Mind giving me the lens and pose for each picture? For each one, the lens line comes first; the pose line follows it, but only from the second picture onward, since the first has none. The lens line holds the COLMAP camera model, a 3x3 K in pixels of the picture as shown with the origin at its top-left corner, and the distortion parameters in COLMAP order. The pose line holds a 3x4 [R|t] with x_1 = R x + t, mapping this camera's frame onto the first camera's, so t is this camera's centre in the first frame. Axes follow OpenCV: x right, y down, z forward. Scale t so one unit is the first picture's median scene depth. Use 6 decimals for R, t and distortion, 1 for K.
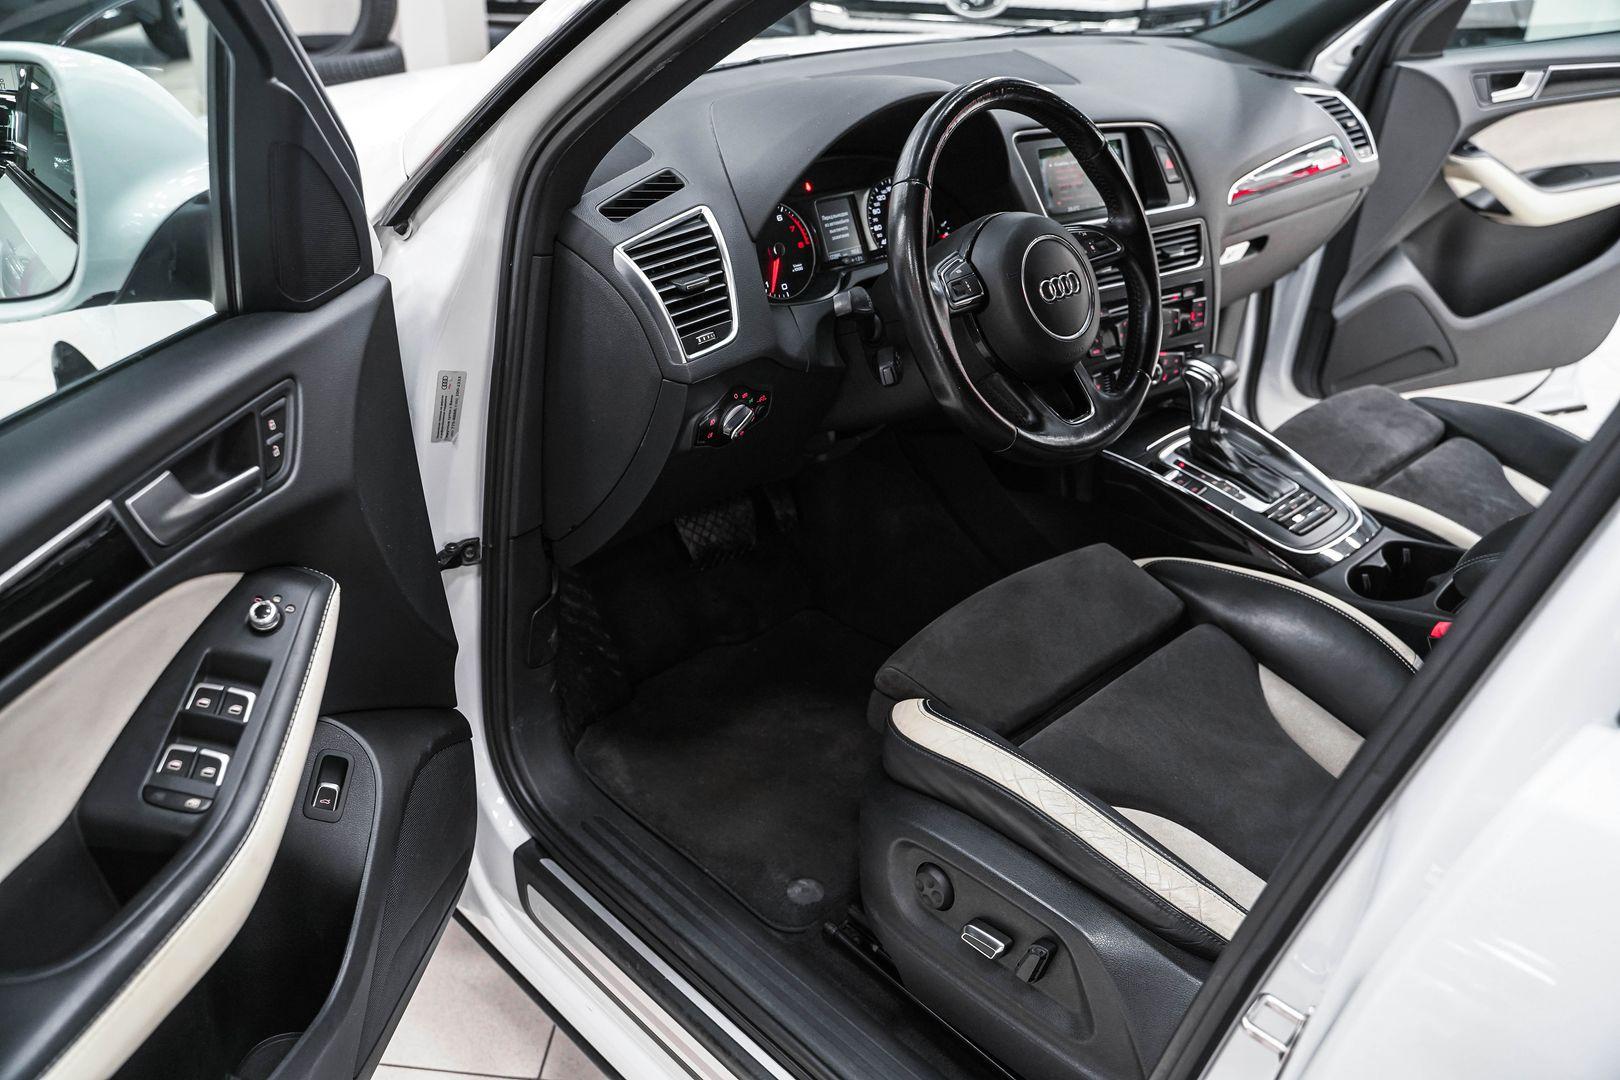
lens RADIAL K [[1308.7, 0, 810.0], [0, 1308.7, 540.0], [0, 0, 1]] dist [-0.127154, 0.115194]
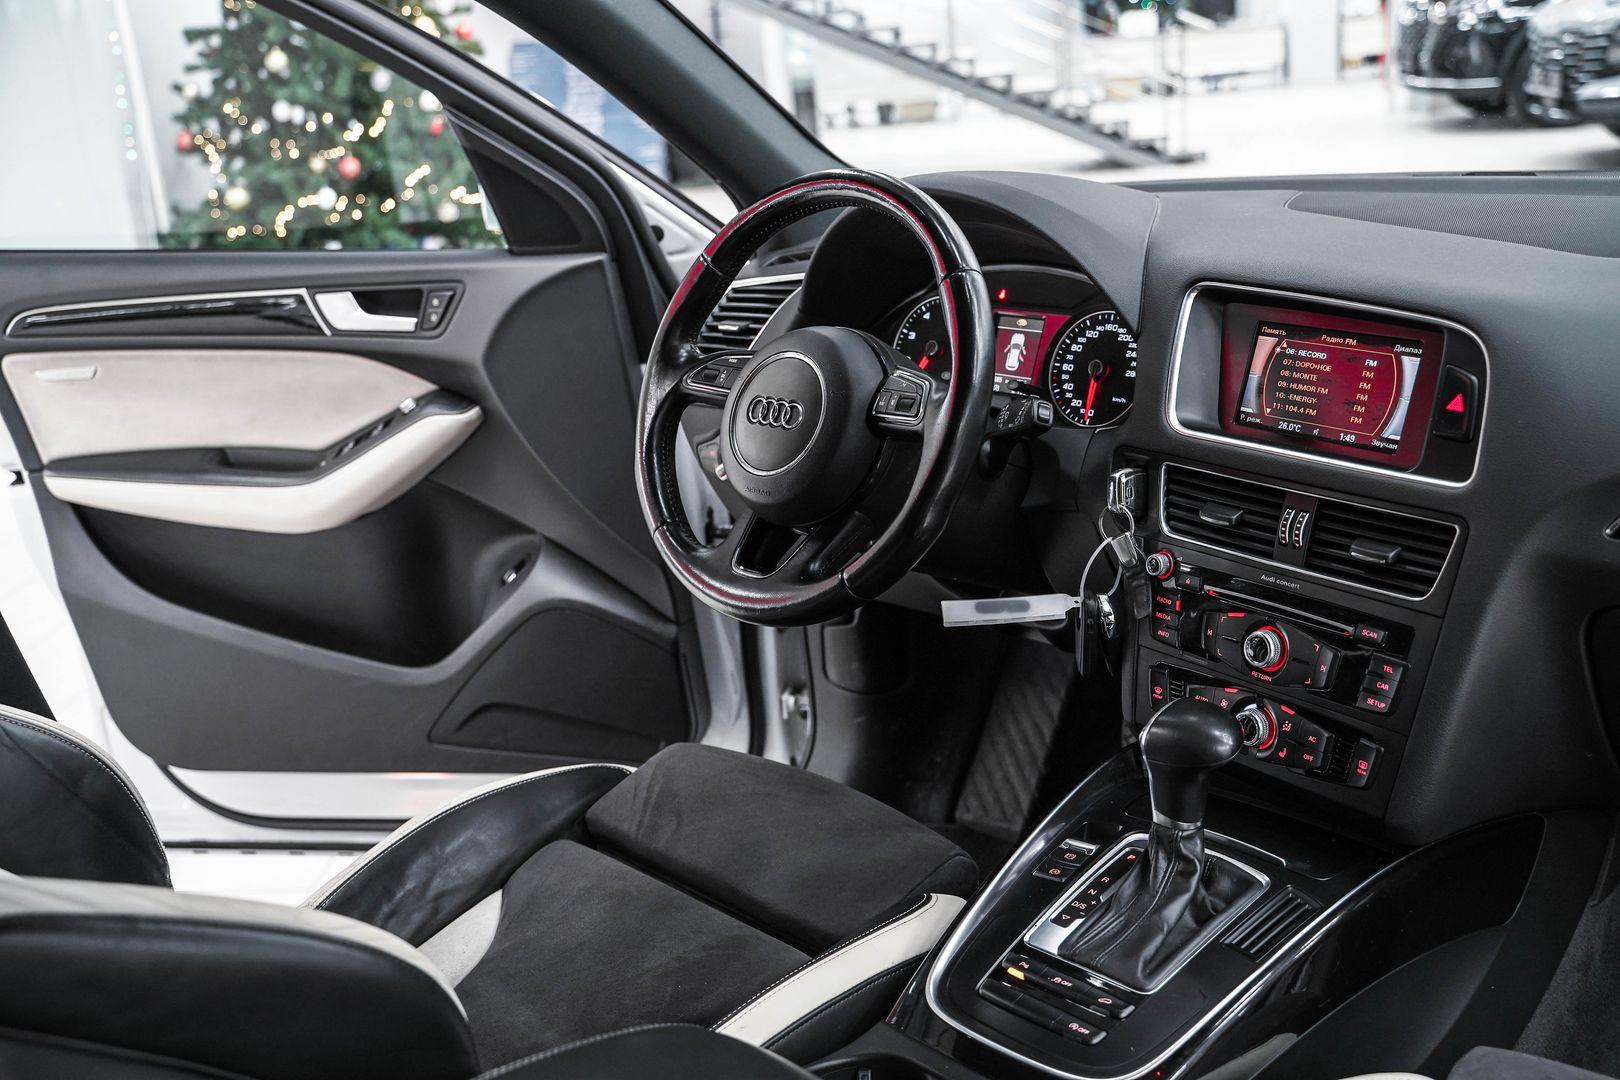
lens RADIAL K [[1656.0, 0, 810.0], [0, 1656.0, 540.0], [0, 0, 1]] dist [-0.053001, 0.146530]
pose [[-0.001929, 0.282801, -0.959177, 0.904682], [-0.408555, 0.875251, 0.258878, -0.298210], [0.912732, 0.392376, 0.113851, 0.678909]]
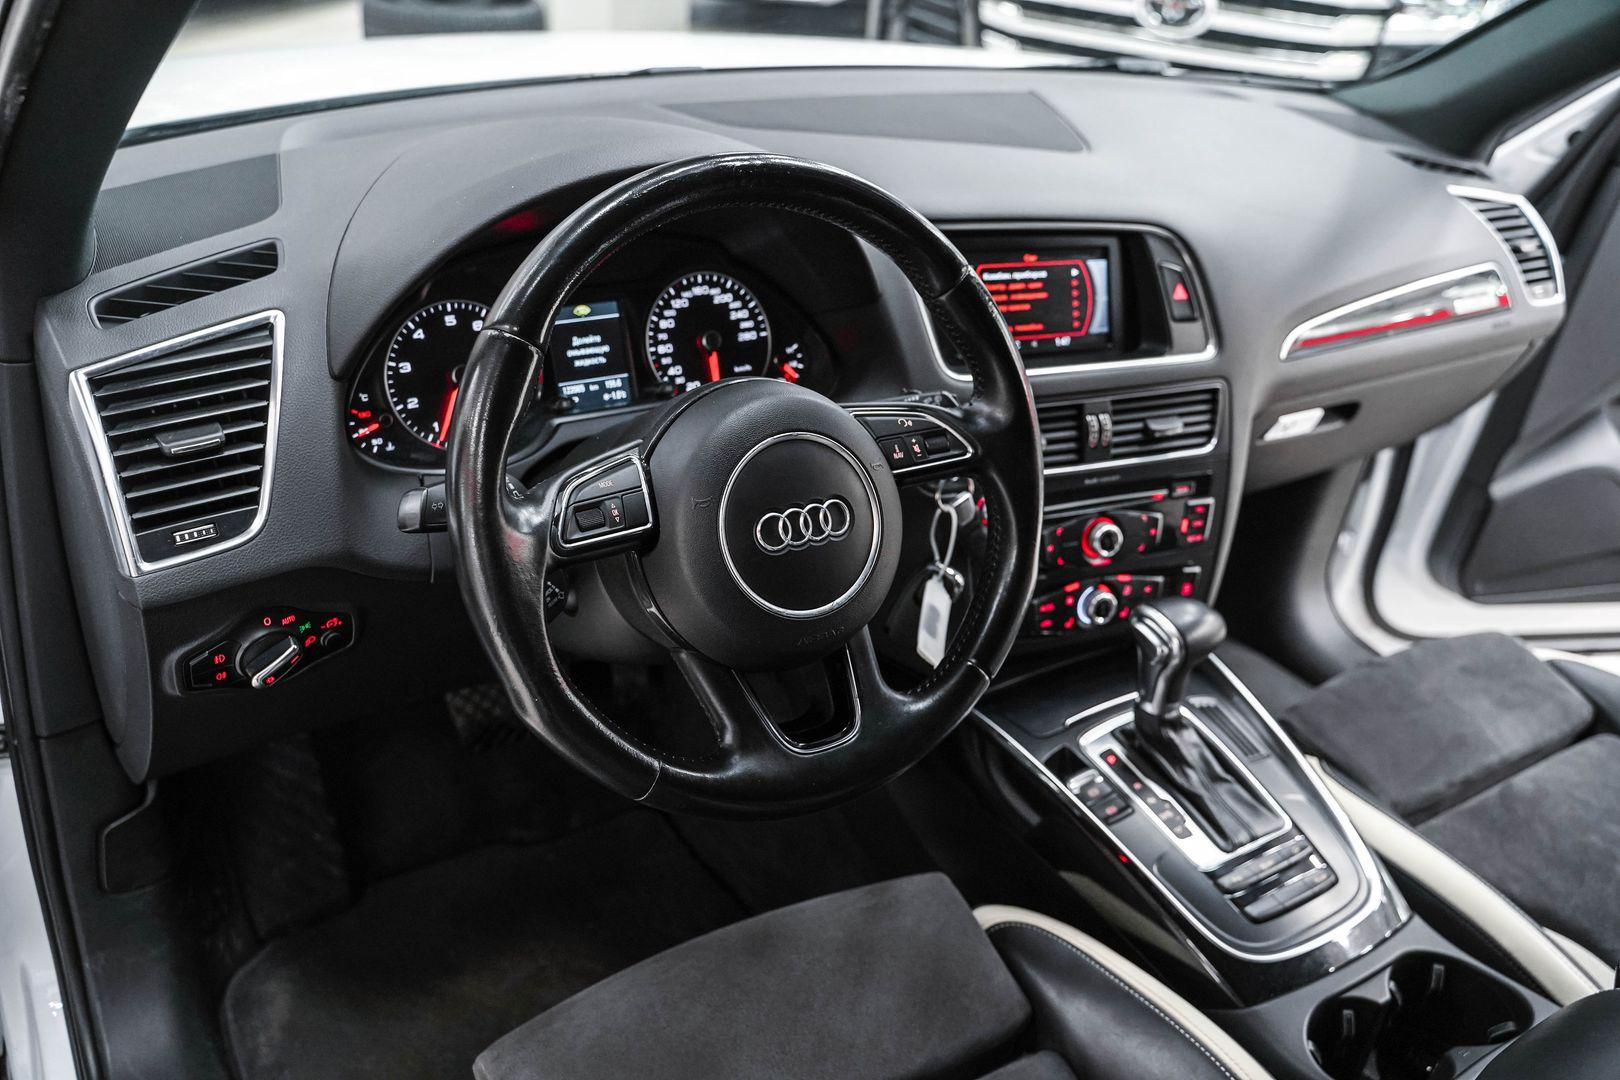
lens RADIAL K [[1330.5, 0, 810.0], [0, 1330.5, 540.0], [0, 0, 1]] dist [-0.119859, 0.105569]
pose [[0.976089, 0.155188, -0.152204, 0.209019], [-0.154444, 0.987859, 0.016765, -0.144711], [0.152958, 0.007142, 0.988207, 0.300841]]
